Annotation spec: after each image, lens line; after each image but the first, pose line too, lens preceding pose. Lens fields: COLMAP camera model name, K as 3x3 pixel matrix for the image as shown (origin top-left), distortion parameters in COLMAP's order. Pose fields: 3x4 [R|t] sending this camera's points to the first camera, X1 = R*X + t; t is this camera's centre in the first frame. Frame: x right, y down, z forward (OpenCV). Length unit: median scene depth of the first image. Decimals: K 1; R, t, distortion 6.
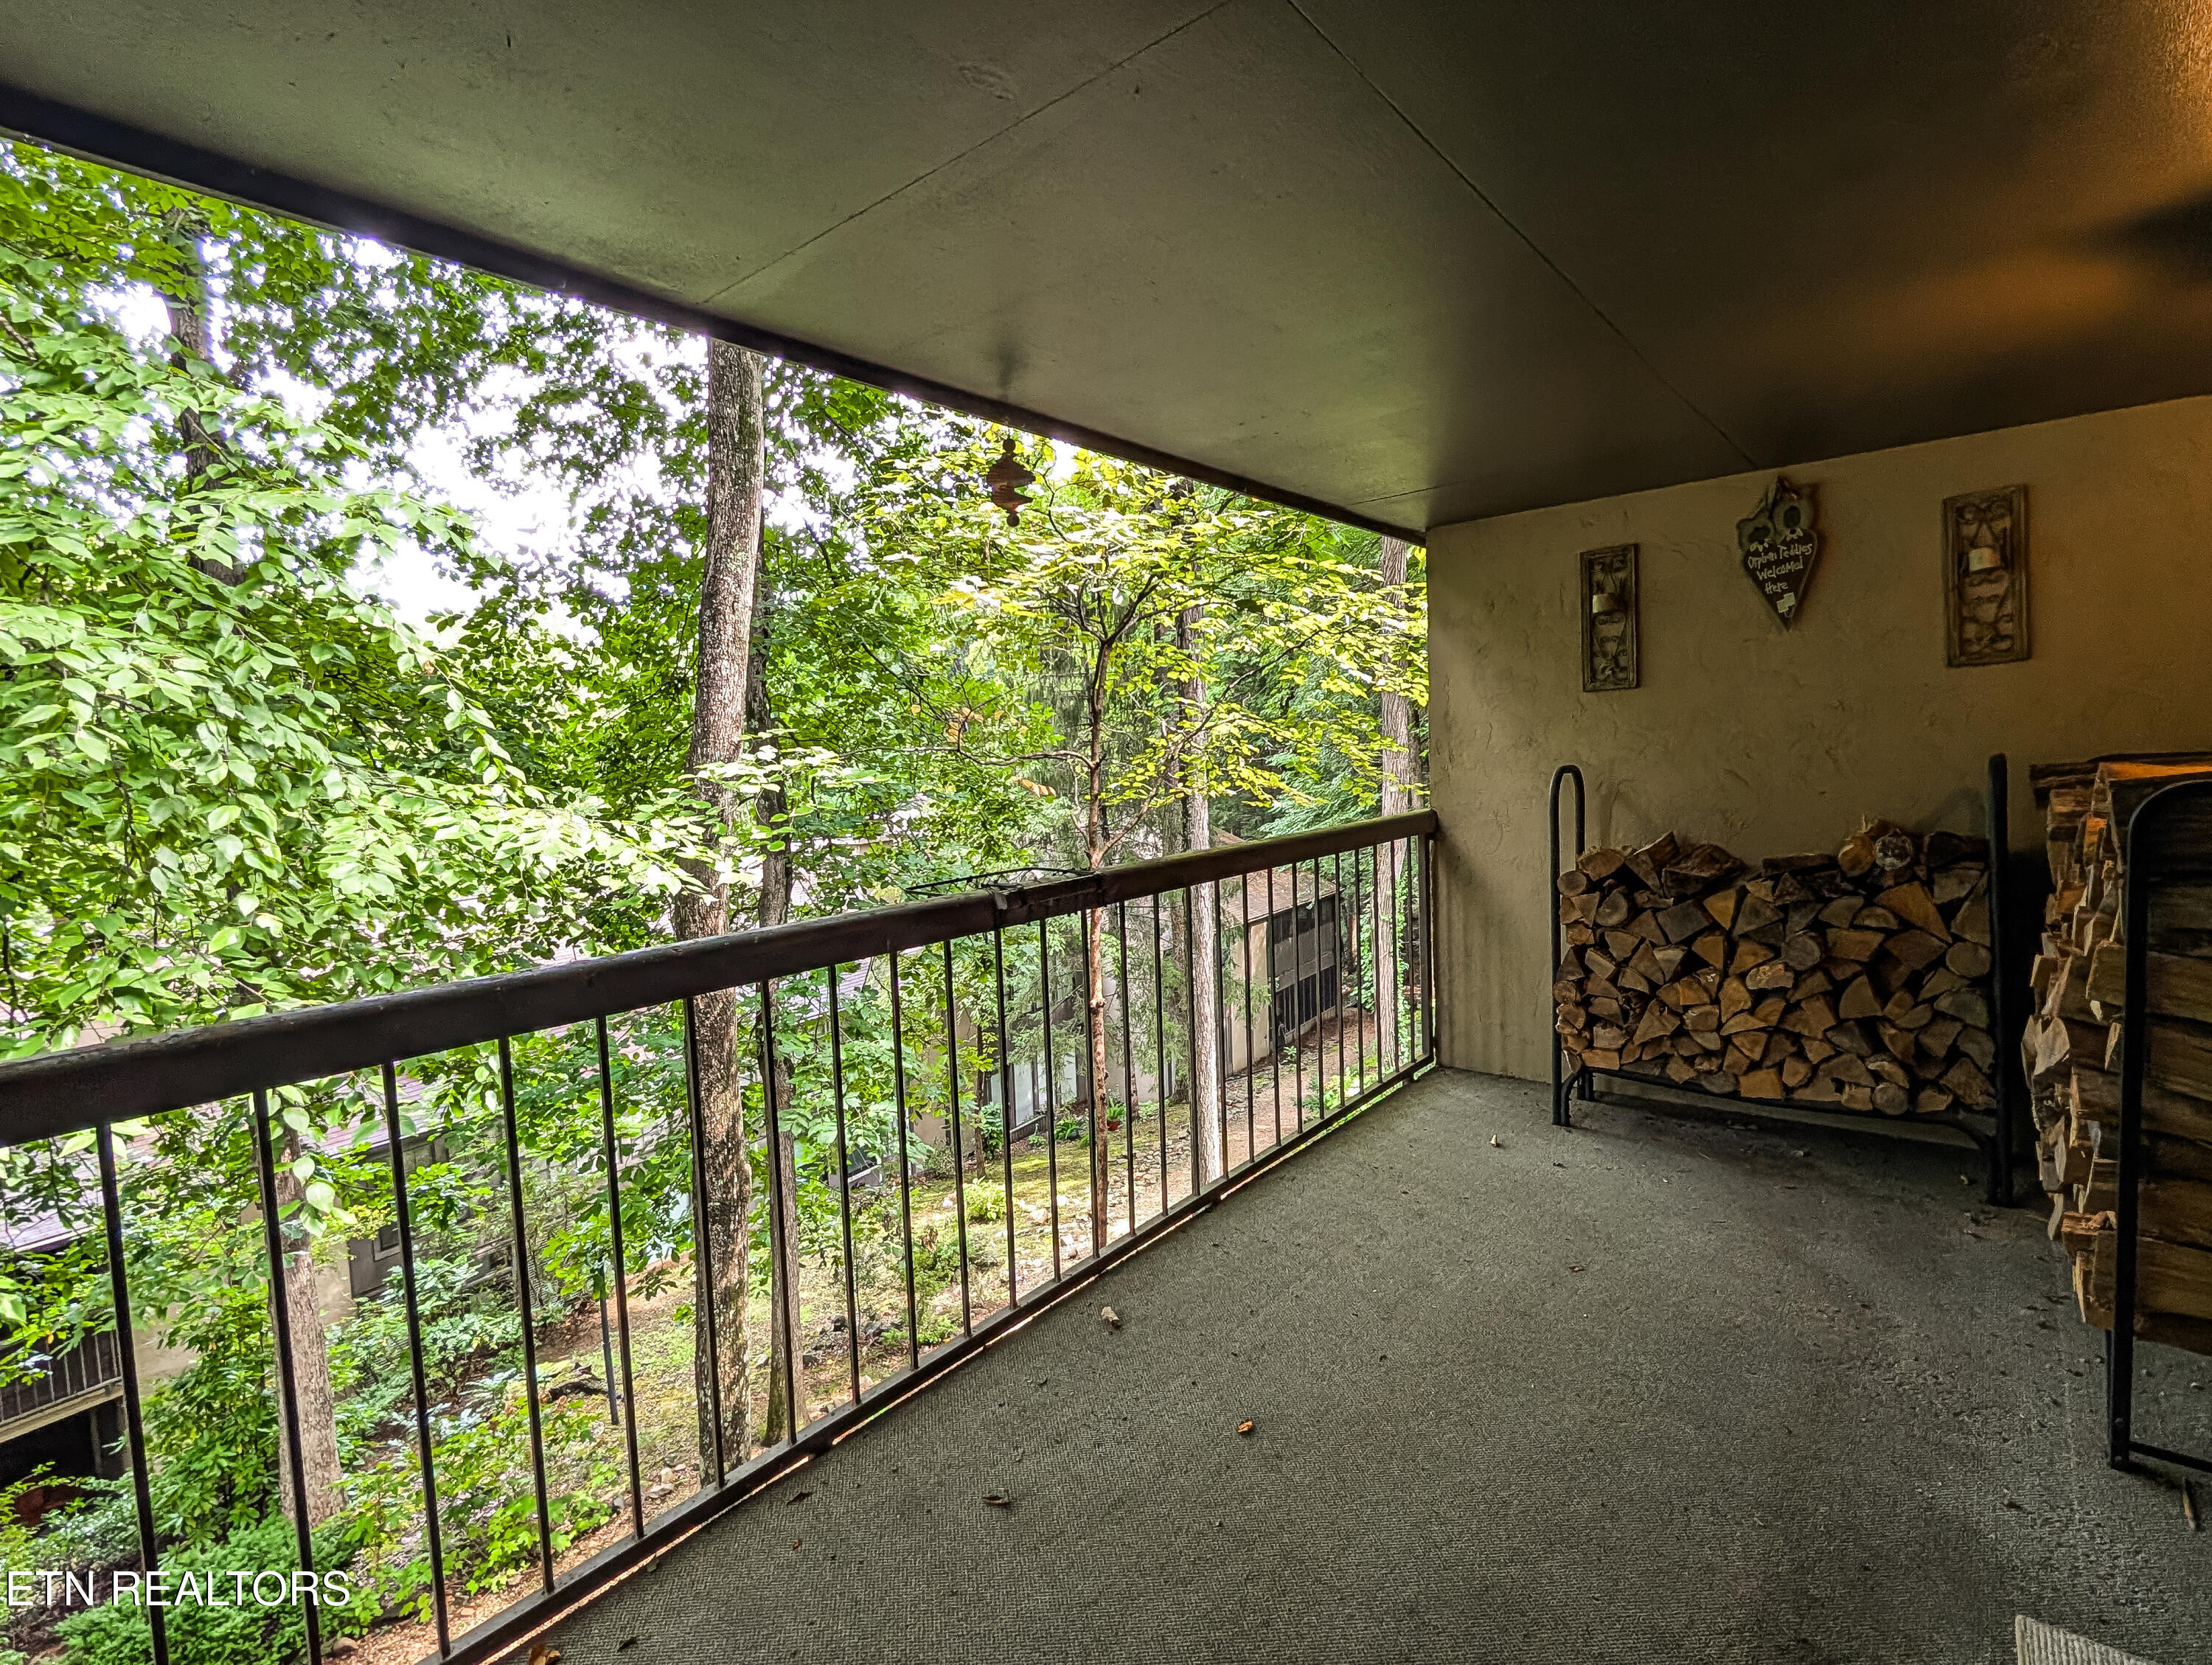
lens RADIAL K [[1022.5, 0, 1106.0], [0, 1022.5, 832.5], [0, 0, 1]] dist [0.000511, 0.000012]
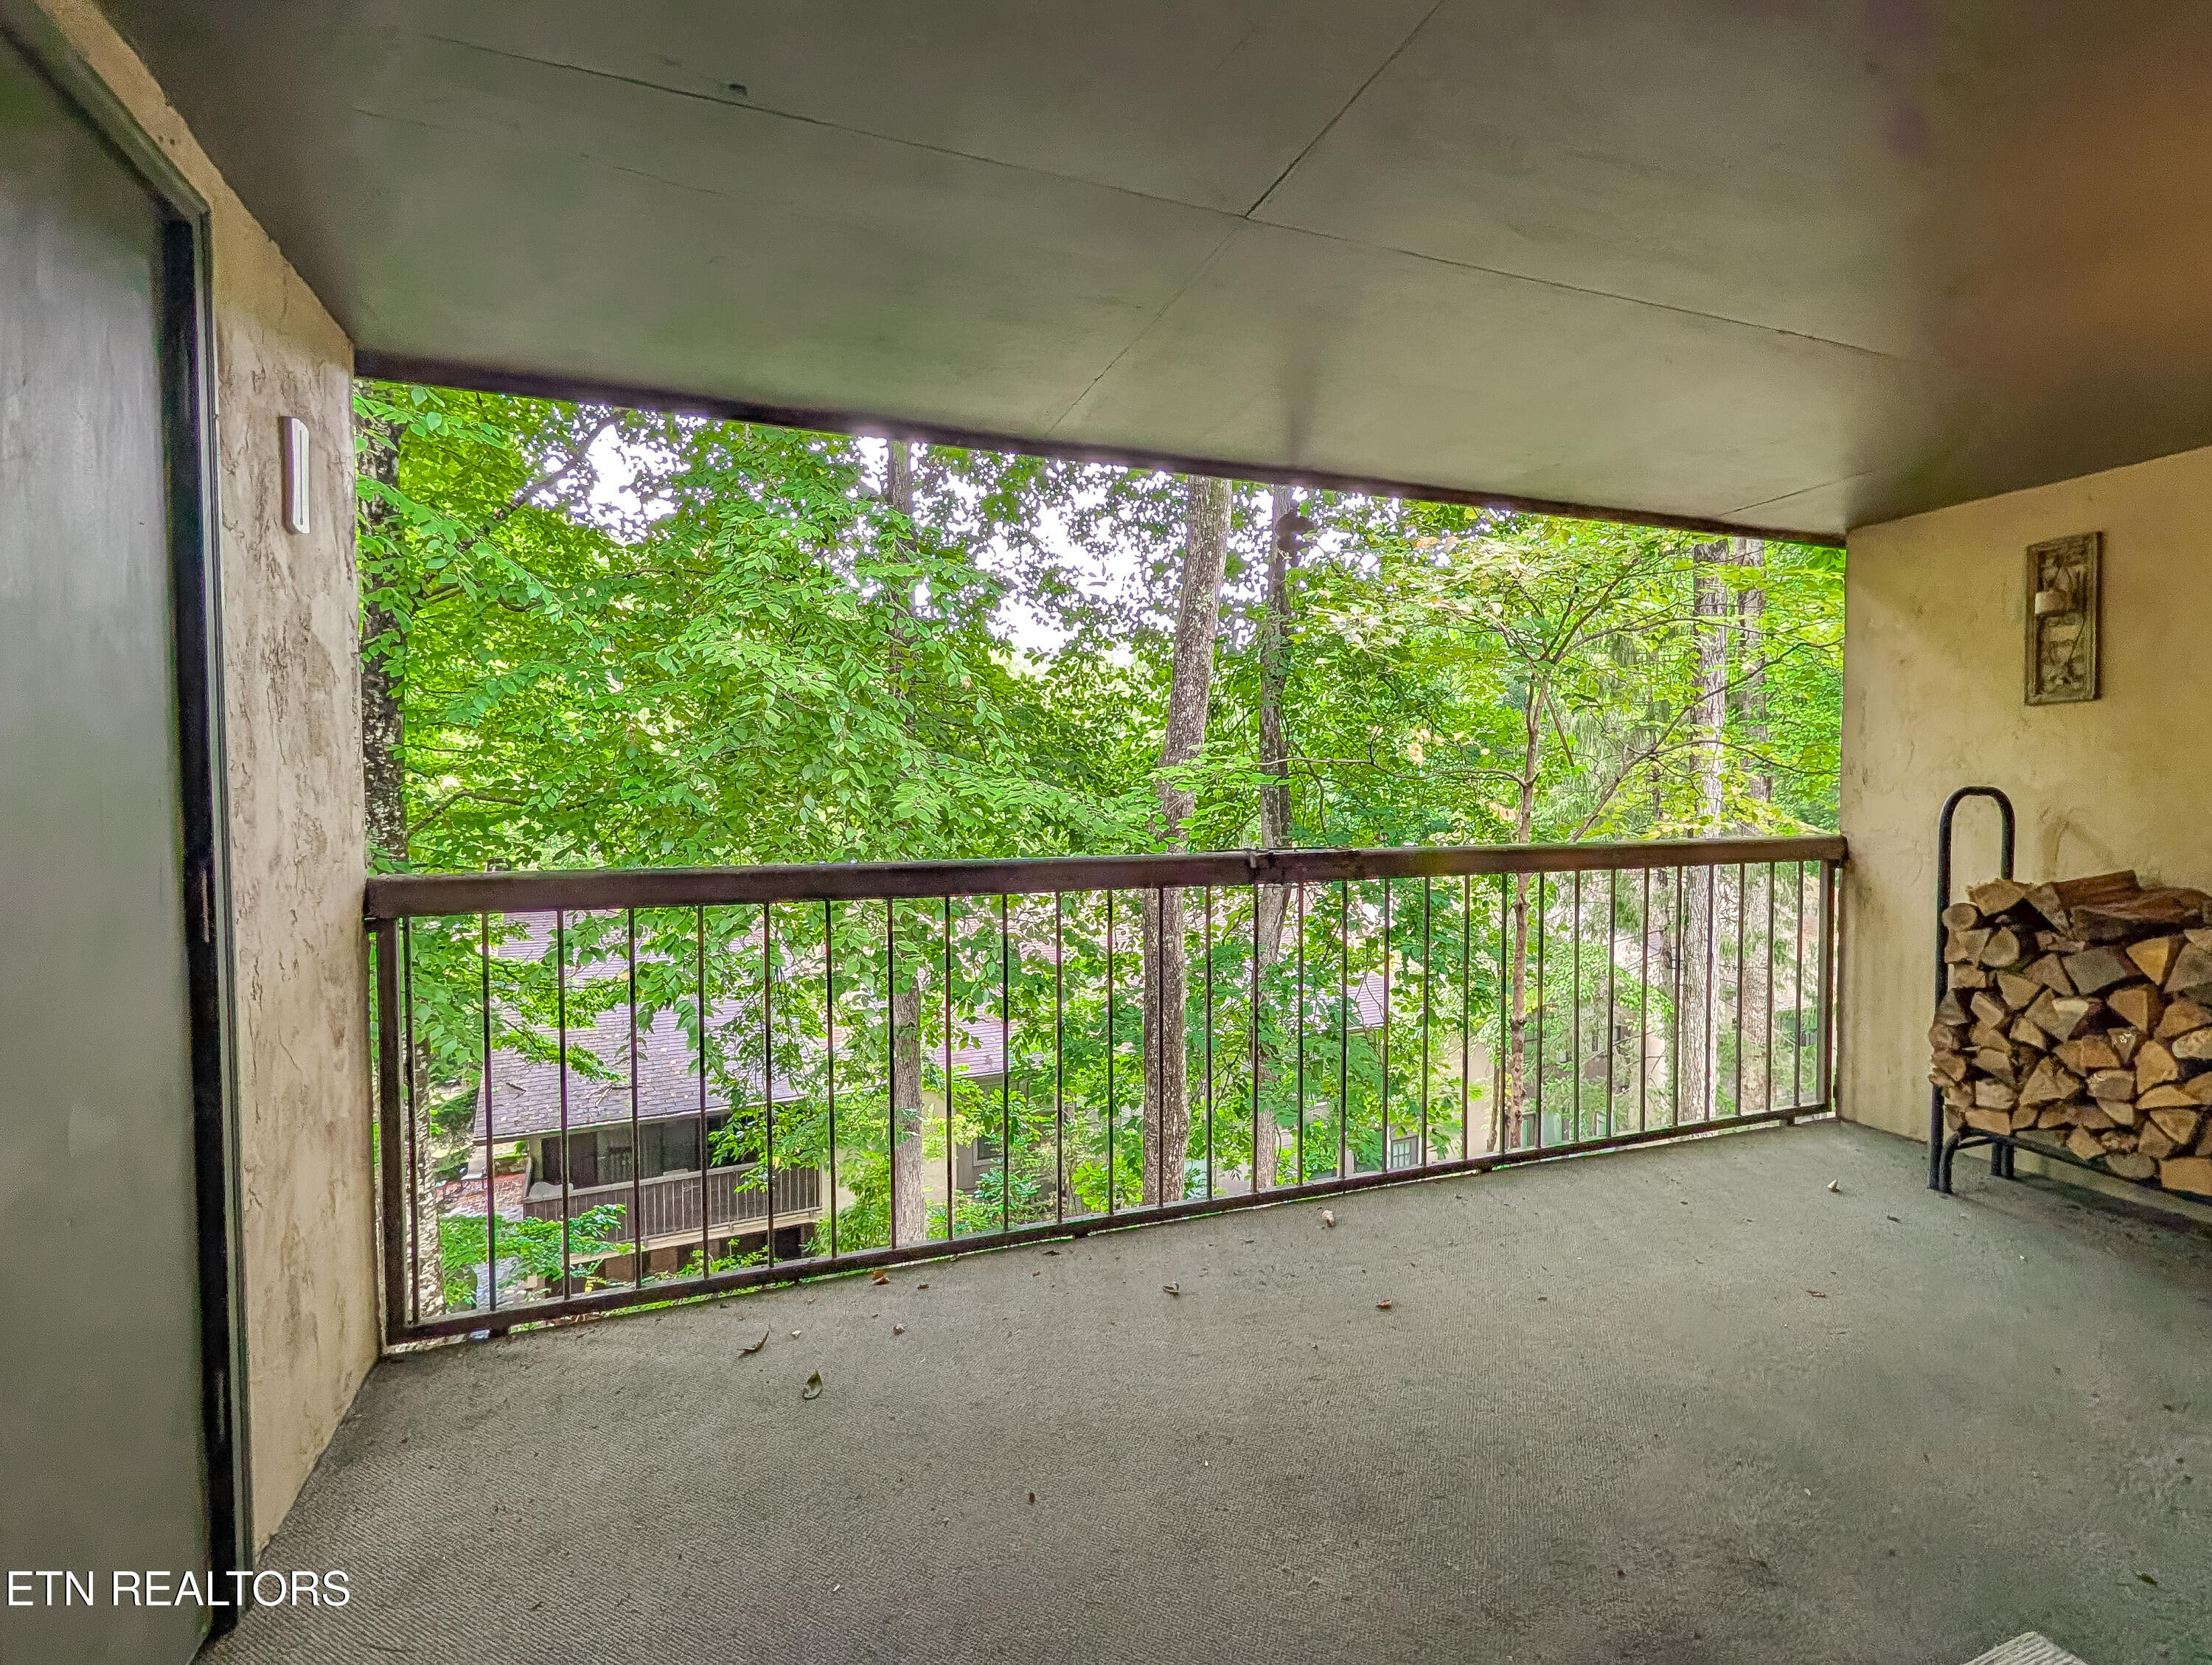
lens RADIAL K [[1022.5, 0, 1106.0], [0, 1022.5, 832.5], [0, 0, 1]] dist [0.000511, 0.000012]
pose [[0.861130, 0.065036, -0.504208, 0.211538], [-0.080388, 0.996725, -0.008730, 0.035910], [0.501989, 0.048050, 0.863538, -0.120380]]
